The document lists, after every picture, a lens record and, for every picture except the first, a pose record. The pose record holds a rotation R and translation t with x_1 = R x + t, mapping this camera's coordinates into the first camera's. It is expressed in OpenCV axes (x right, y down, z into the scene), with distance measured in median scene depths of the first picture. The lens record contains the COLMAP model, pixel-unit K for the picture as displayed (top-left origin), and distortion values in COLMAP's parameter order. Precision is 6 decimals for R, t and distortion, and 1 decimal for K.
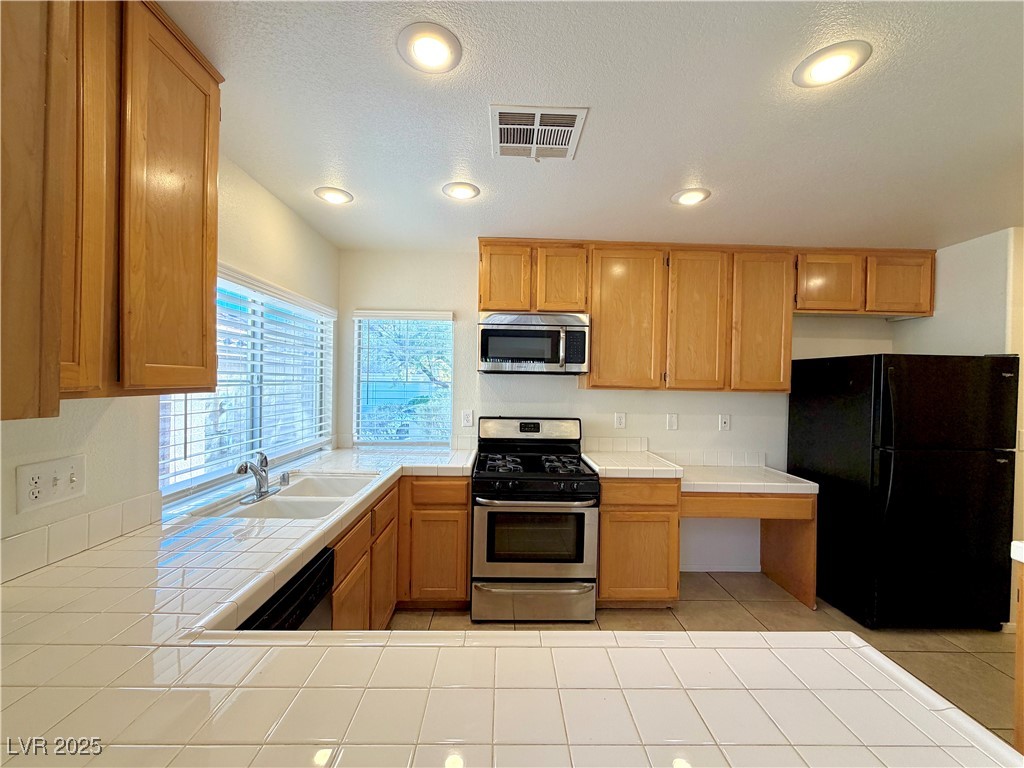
lens RADIAL K [[407.4, 0, 513.2], [0, 407.4, 386.4], [0, 0, 1]] dist [-0.004170, 0.000232]
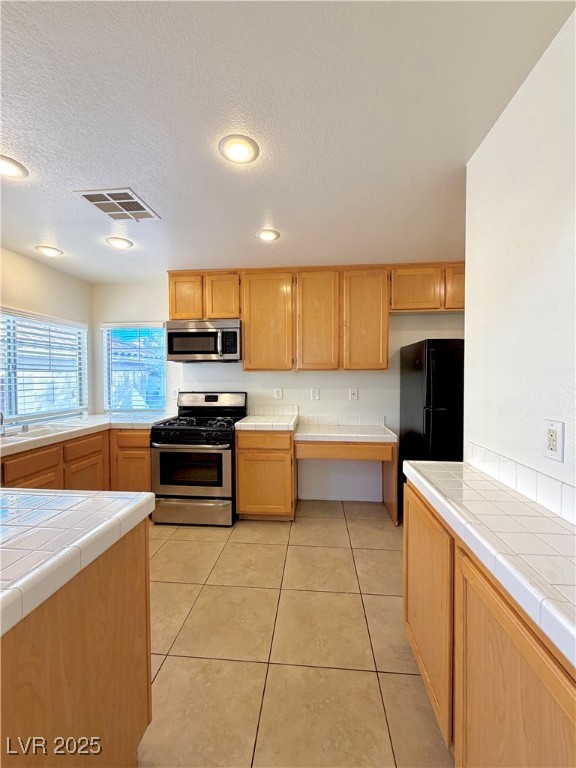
lens RADIAL K [[305.5, 0, 291.0], [0, 305.5, 384.2], [0, 0, 1]] dist [-0.004170, 0.000232]
pose [[0.993273, -0.017146, -0.114520, 0.482875], [0.018681, 0.999749, 0.012343, 0.042720], [0.114280, -0.014400, 0.993344, -0.065432]]
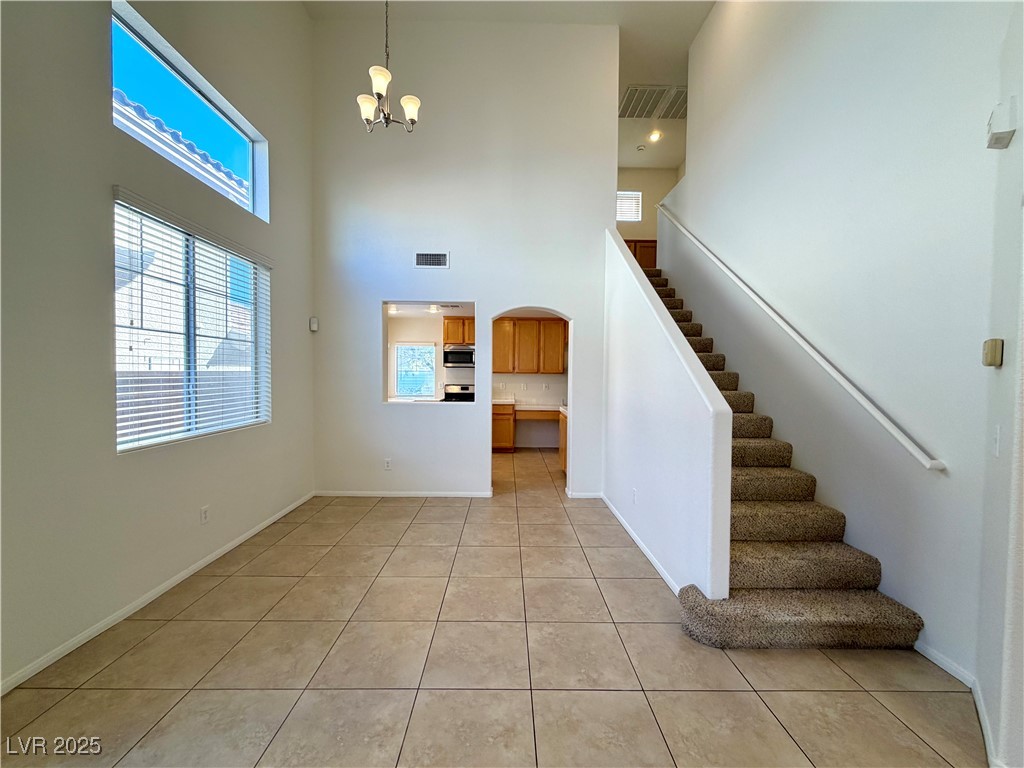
lens RADIAL K [[407.4, 0, 512.2], [0, 407.4, 391.6], [0, 0, 1]] dist [-0.004170, 0.000232]
pose [[0.999769, -0.006410, -0.020496, 0.412977], [0.007138, 0.999339, 0.035635, 0.032295], [0.020254, -0.035773, 0.999155, -1.642999]]
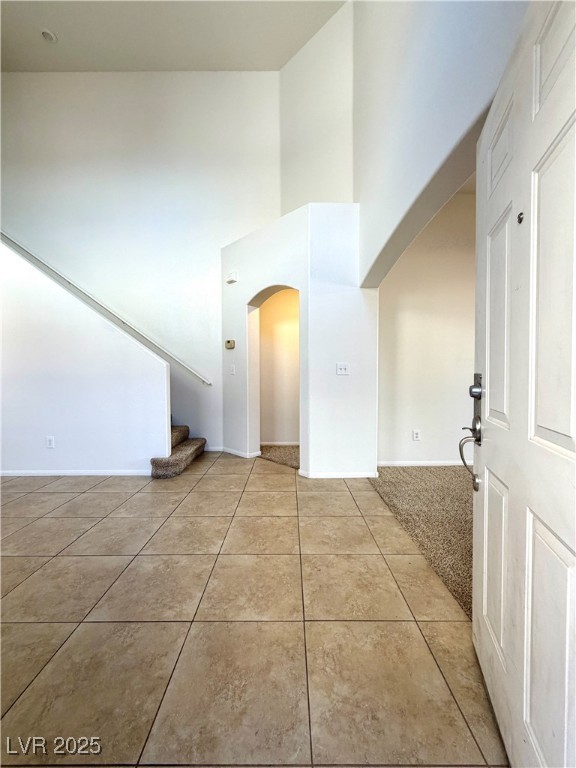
lens RADIAL K [[305.5, 0, 288.6], [0, 305.5, 379.9], [0, 0, 1]] dist [-0.004170, 0.000232]
pose [[0.030991, -0.040127, 0.998714, -0.376740], [0.015869, 0.999088, 0.039650, 0.119000], [-0.999394, 0.014619, 0.031600, -1.383362]]
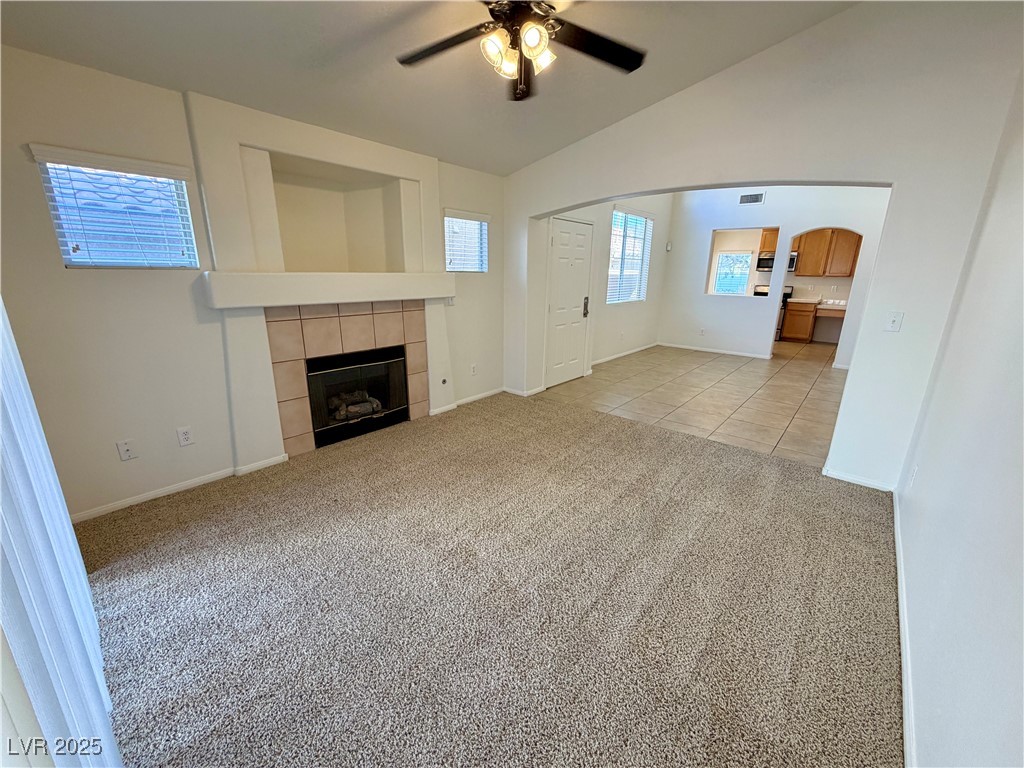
lens RADIAL K [[407.4, 0, 511.8], [0, 407.4, 390.2], [0, 0, 1]] dist [-0.004170, 0.000232]
pose [[0.733471, 0.178568, -0.655845, 0.808406], [-0.003457, 0.965843, 0.259106, 0.050132], [0.679712, -0.187779, 0.709035, -2.924598]]
